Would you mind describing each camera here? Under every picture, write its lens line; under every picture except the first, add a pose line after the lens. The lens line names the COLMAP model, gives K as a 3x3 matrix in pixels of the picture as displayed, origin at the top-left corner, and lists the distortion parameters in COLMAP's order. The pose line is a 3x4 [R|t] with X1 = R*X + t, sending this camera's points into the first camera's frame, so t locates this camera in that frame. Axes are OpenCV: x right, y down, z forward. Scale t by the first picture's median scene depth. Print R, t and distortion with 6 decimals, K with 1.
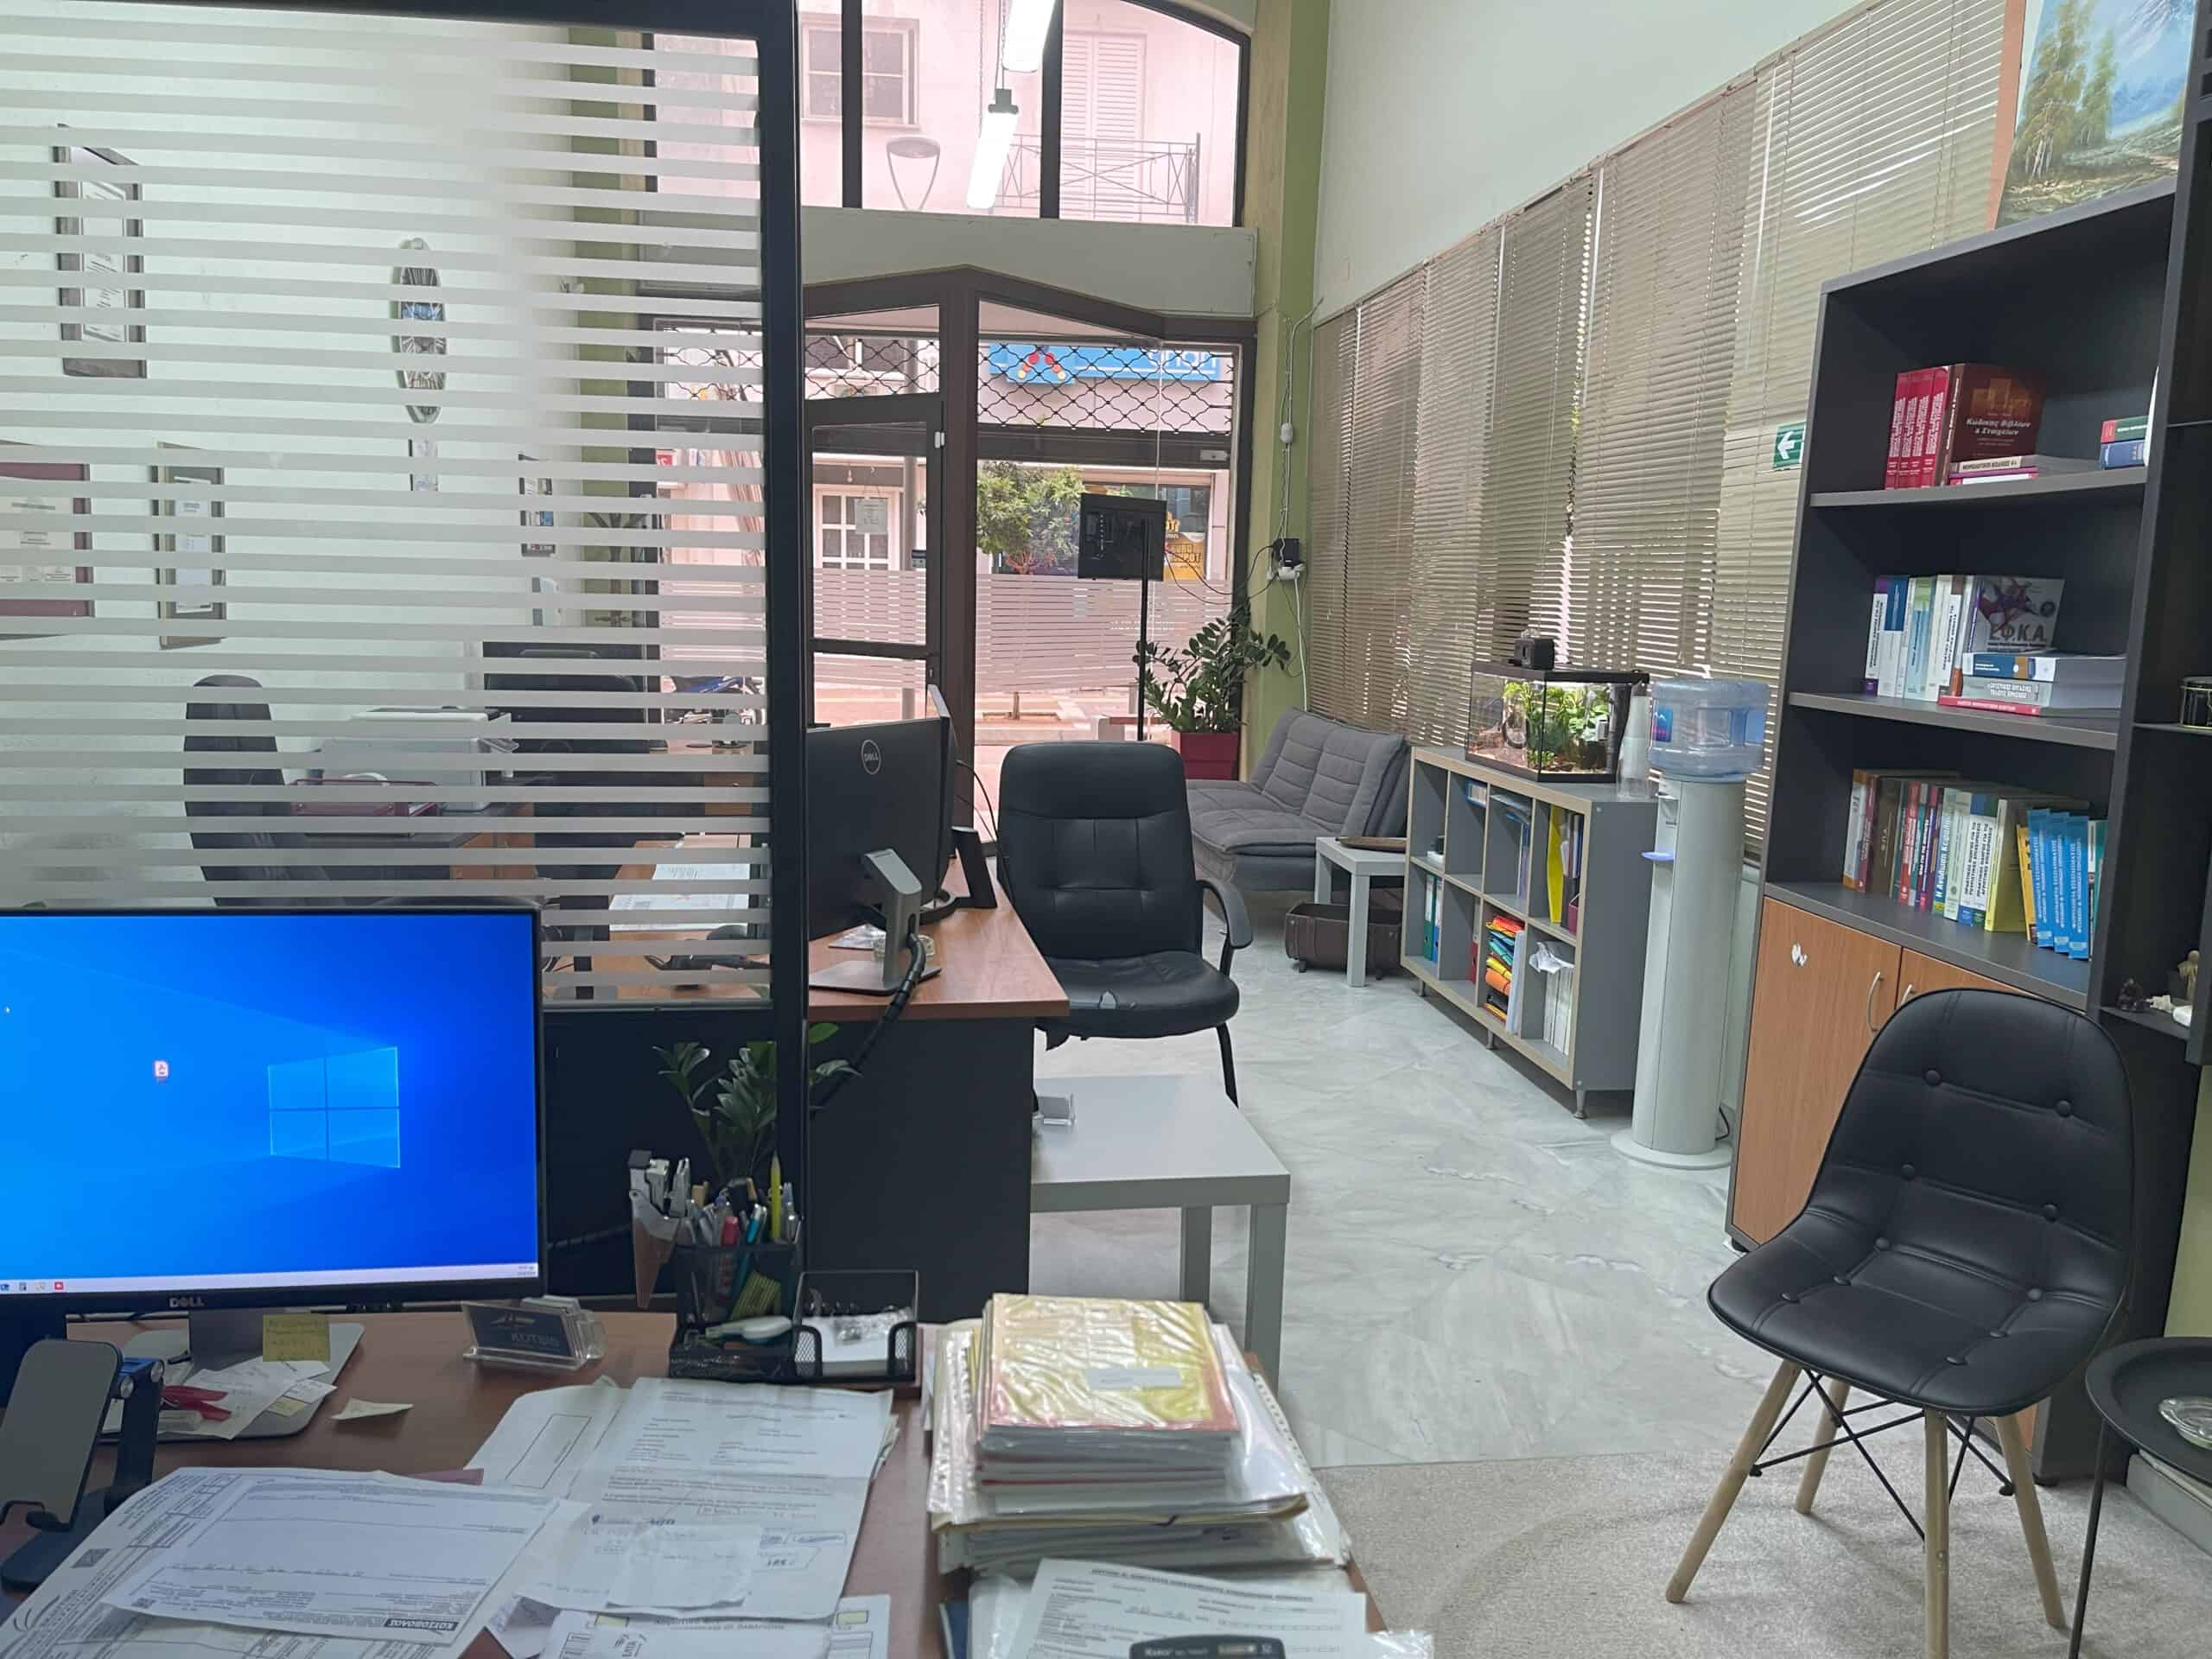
lens RADIAL K [[1688.6, 0, 1107.0], [0, 1688.6, 832.8], [0, 0, 1]] dist [0.048574, -0.033382]
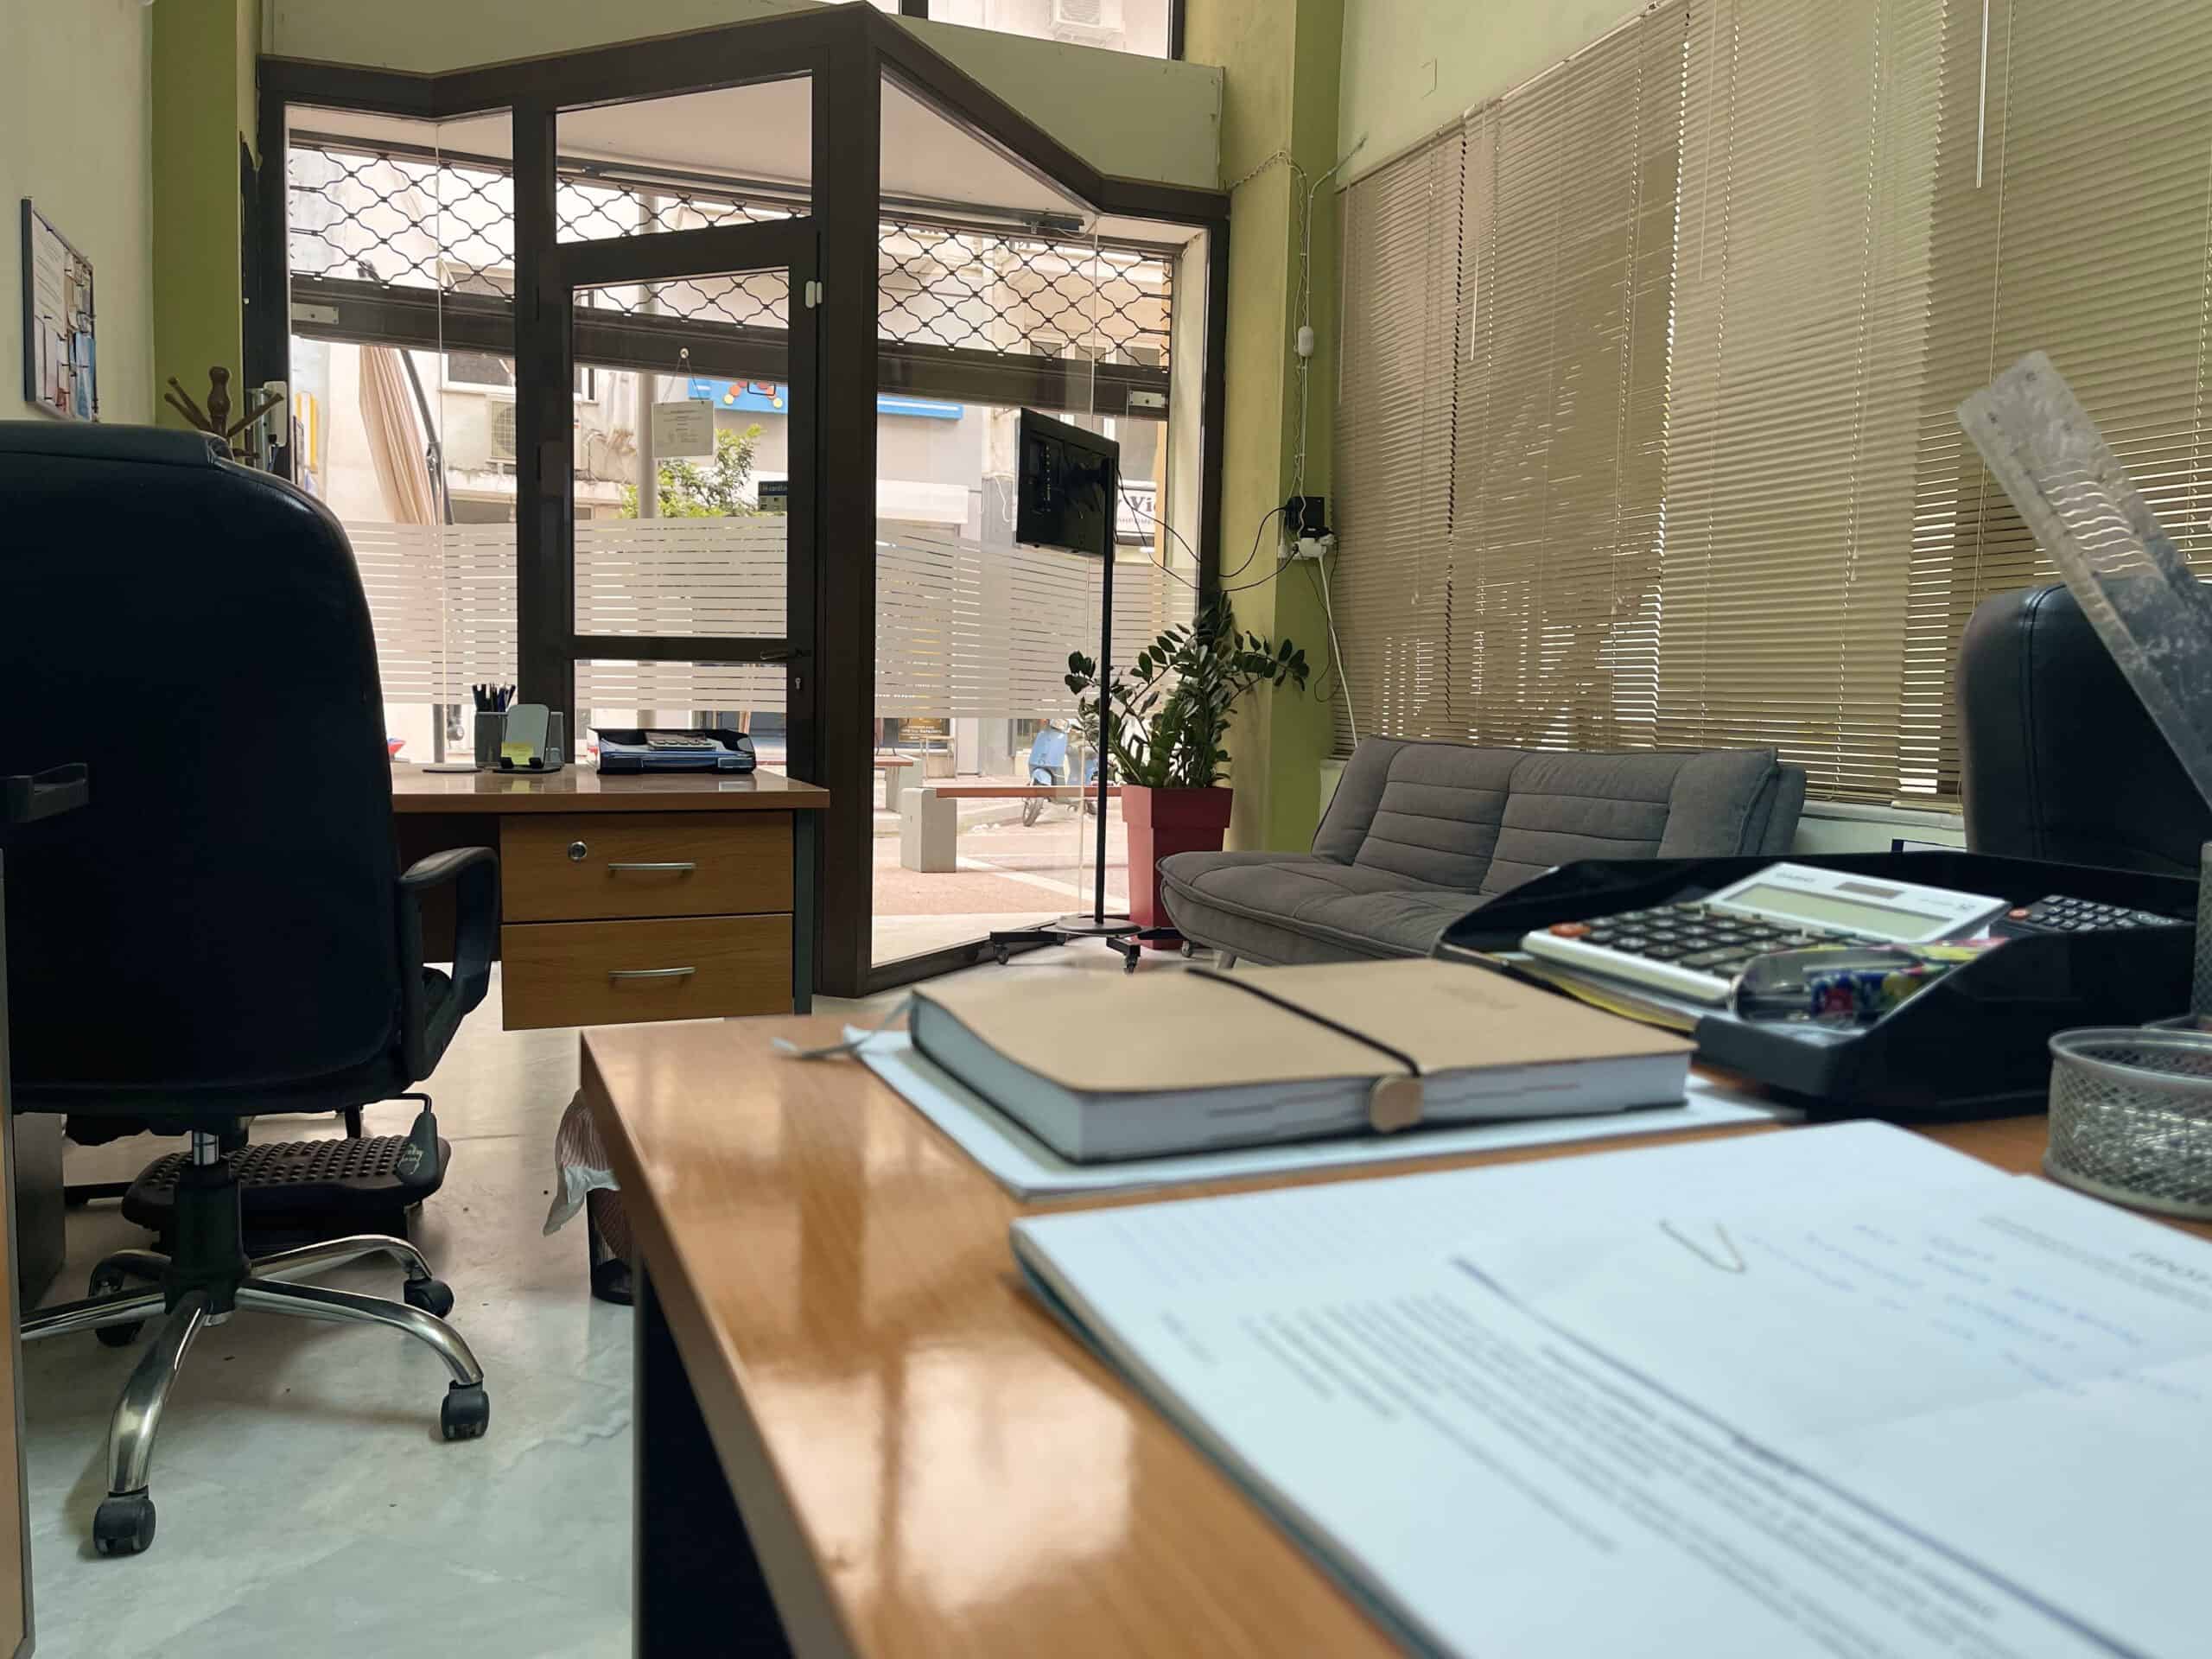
lens RADIAL K [[1688.8, 0, 1102.1], [0, 1688.8, 829.7], [0, 0, 1]] dist [0.078965, 0.001072]
pose [[0.972915, -0.017714, 0.230482, -0.130926], [0.034340, 0.997072, -0.068325, 0.002460], [-0.228597, 0.074389, 0.970675, 0.364271]]
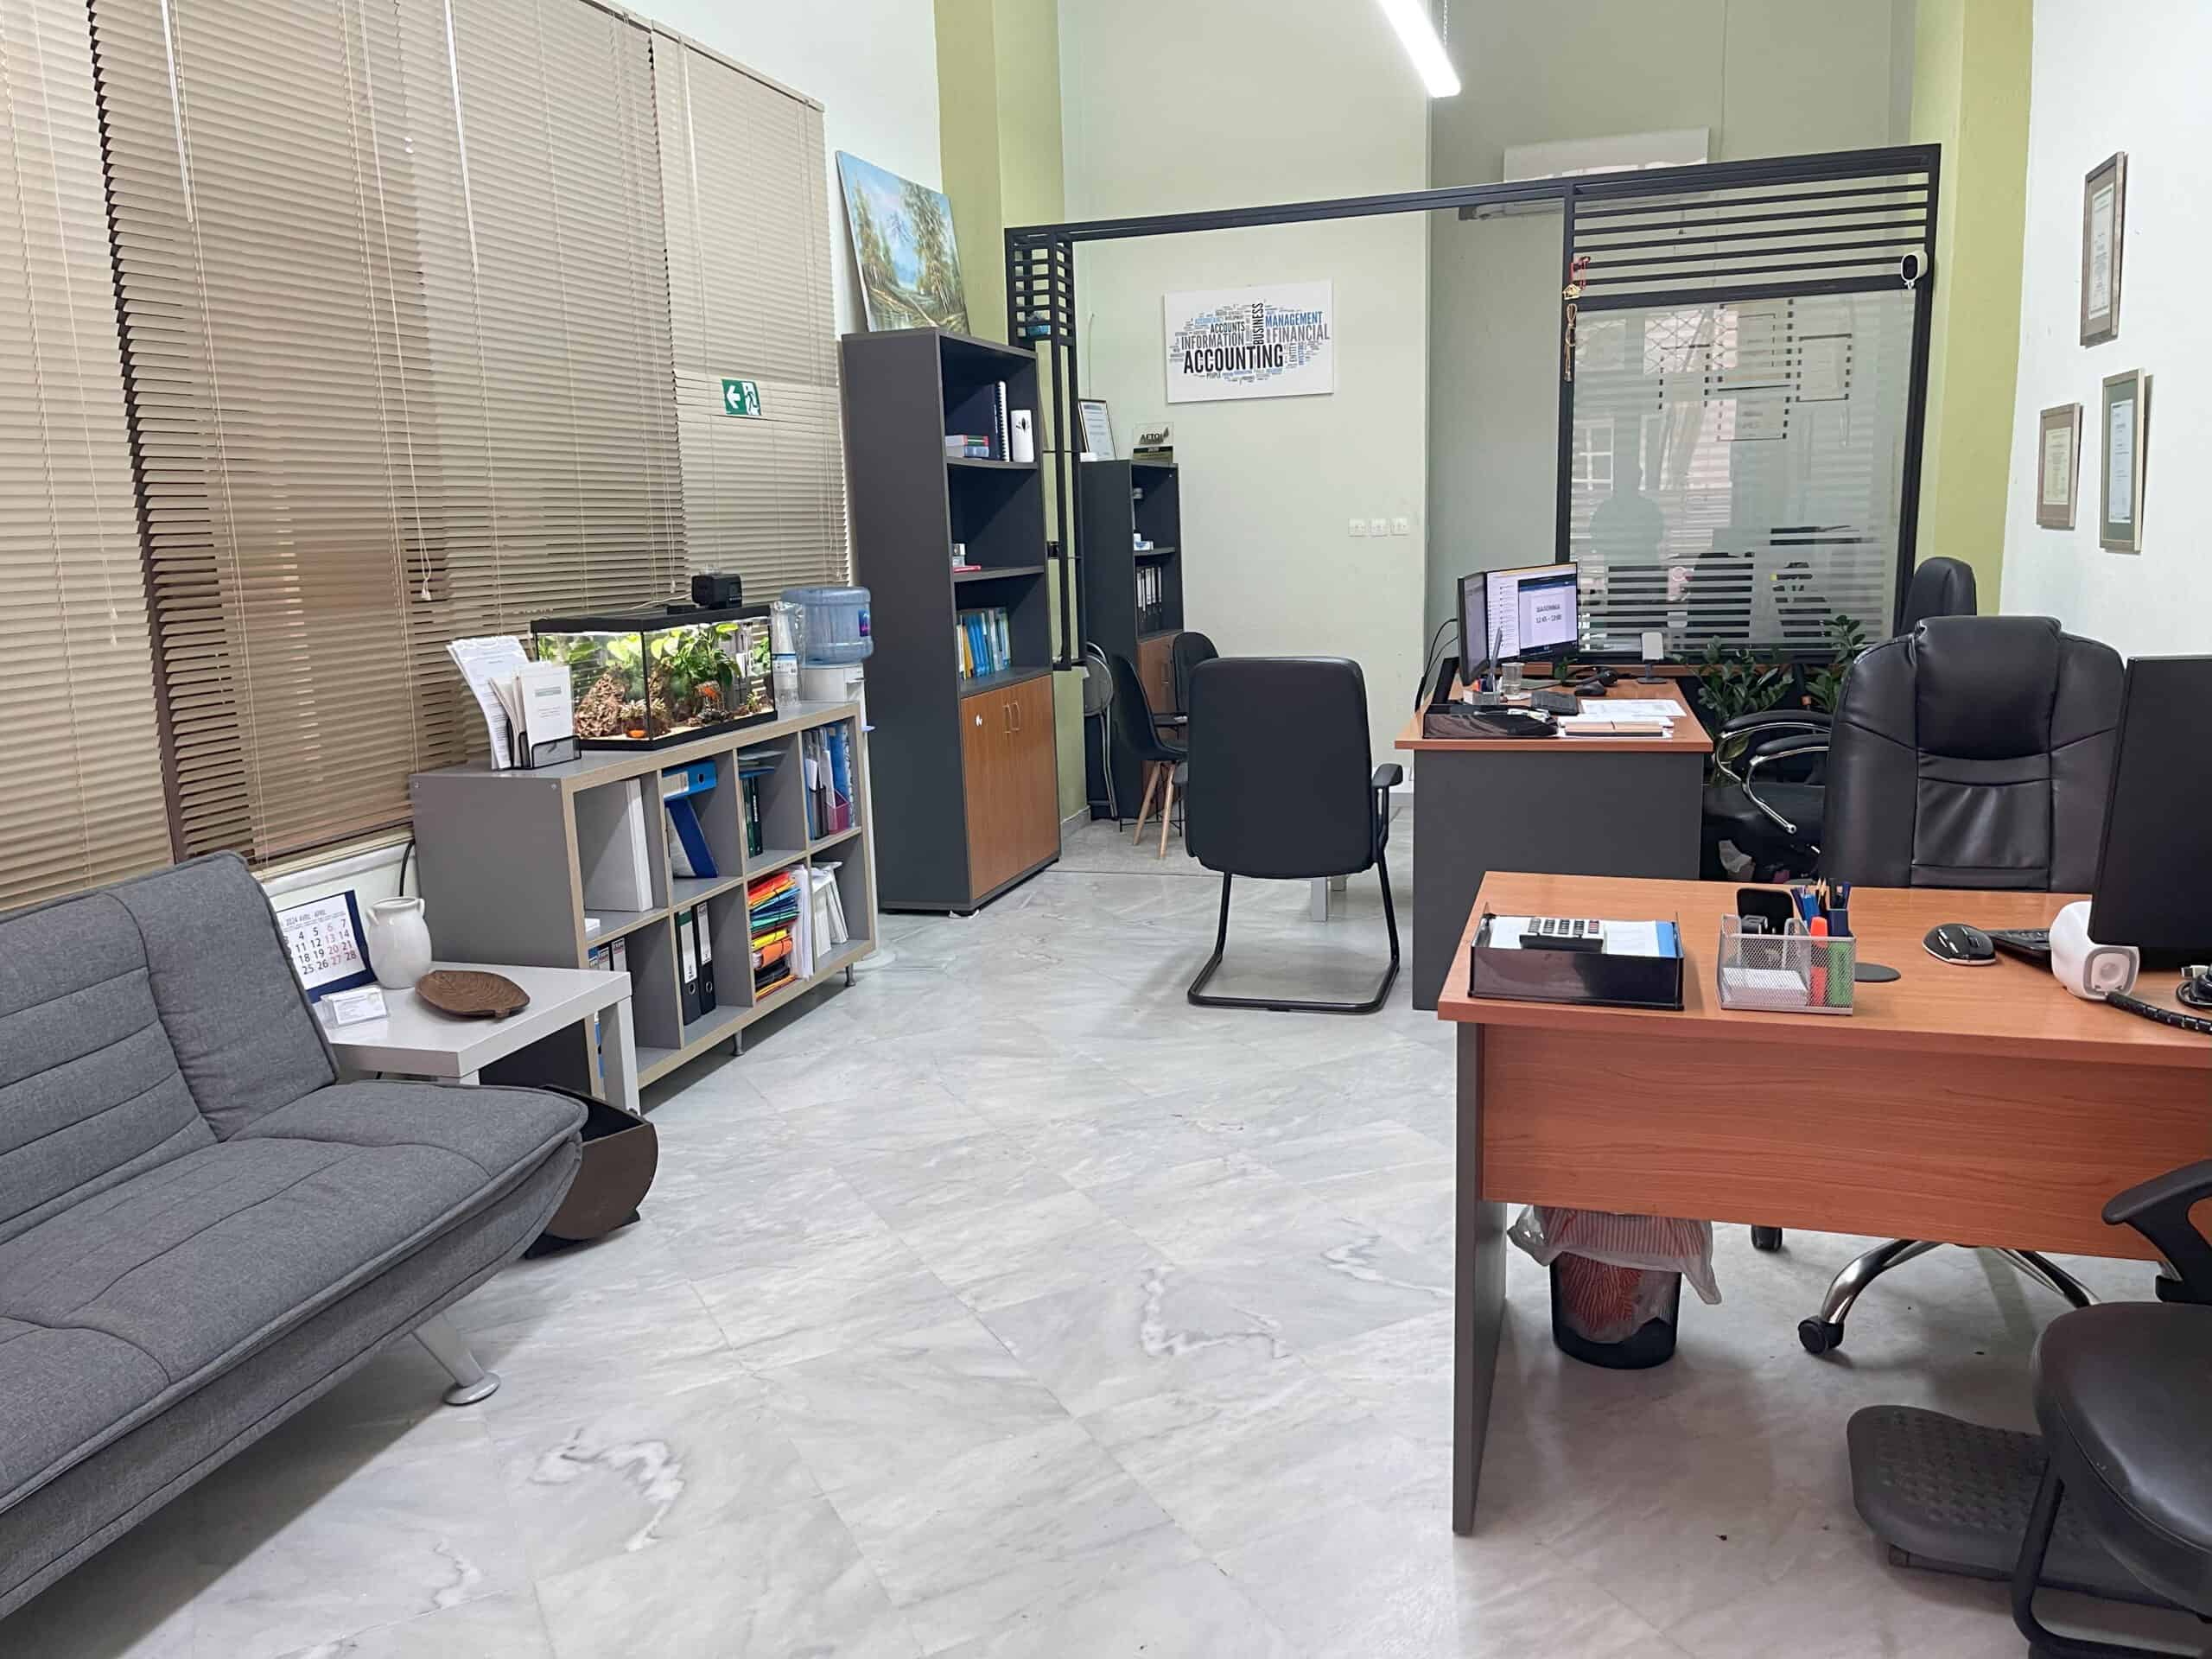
lens RADIAL K [[1688.6, 0, 1092.8], [0, 1688.6, 826.9], [0, 0, 1]] dist [0.048574, -0.033382]
pose [[-0.905222, -0.067861, 0.419486, -0.354030], [0.076457, 0.945046, 0.317872, -0.295416], [-0.418004, 0.319818, -0.850288, 1.971037]]
